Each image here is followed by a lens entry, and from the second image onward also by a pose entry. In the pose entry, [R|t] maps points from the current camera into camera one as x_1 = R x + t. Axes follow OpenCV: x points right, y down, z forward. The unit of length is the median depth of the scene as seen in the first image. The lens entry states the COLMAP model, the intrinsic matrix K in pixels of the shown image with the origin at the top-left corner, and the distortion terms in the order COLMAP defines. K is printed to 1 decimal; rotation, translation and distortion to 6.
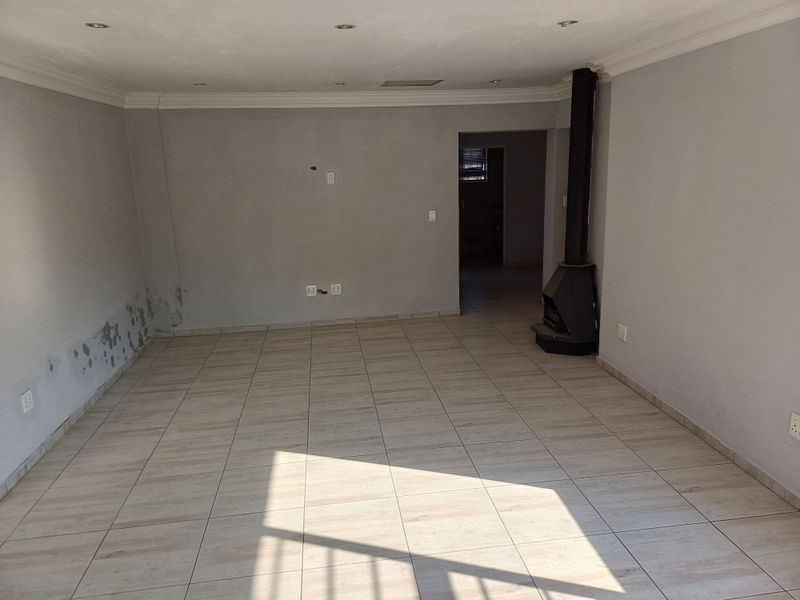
lens RADIAL K [[591.2, 0, 402.7], [0, 591.2, 300.0], [0, 0, 1]] dist [0.098088, -0.091994]
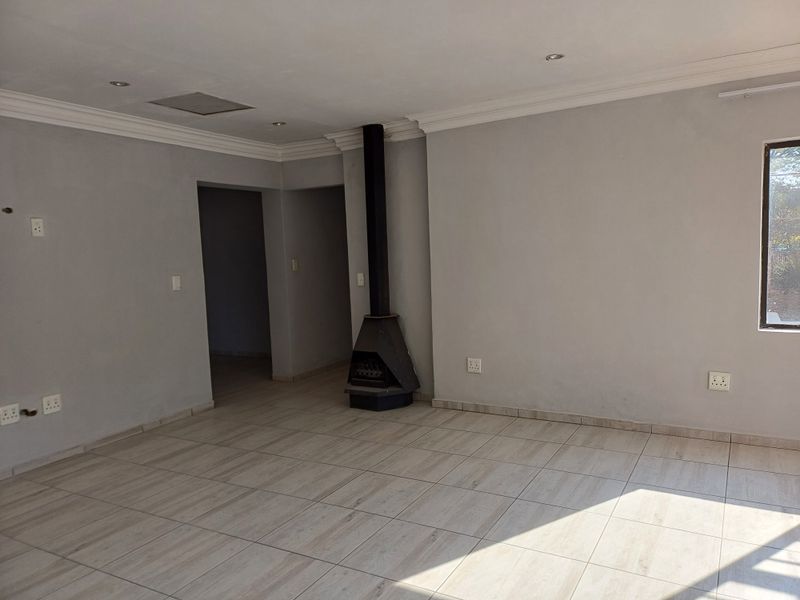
lens RADIAL K [[591.2, 0, 402.7], [0, 591.2, 300.0], [0, 0, 1]] dist [0.098088, -0.091994]
pose [[0.612813, -0.058804, 0.788037, -0.464044], [0.201360, 0.975929, -0.083762, 0.003271], [-0.764143, 0.210009, 0.609903, 0.379843]]
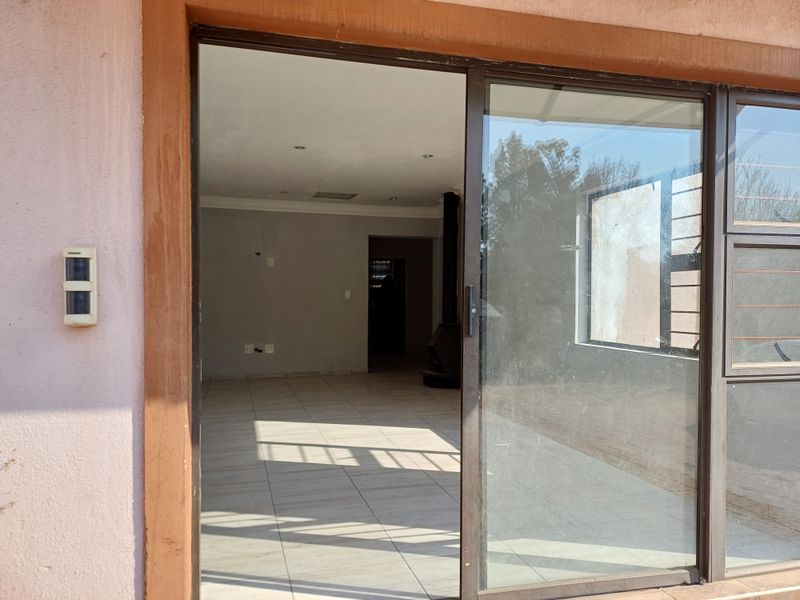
lens RADIAL K [[591.2, 0, 402.7], [0, 591.2, 300.0], [0, 0, 1]] dist [0.098088, -0.091994]
pose [[0.989476, 0.034838, 0.140441, -0.016953], [-0.001716, 0.973341, -0.229355, 0.207784], [-0.144688, 0.226700, 0.963158, -0.337885]]
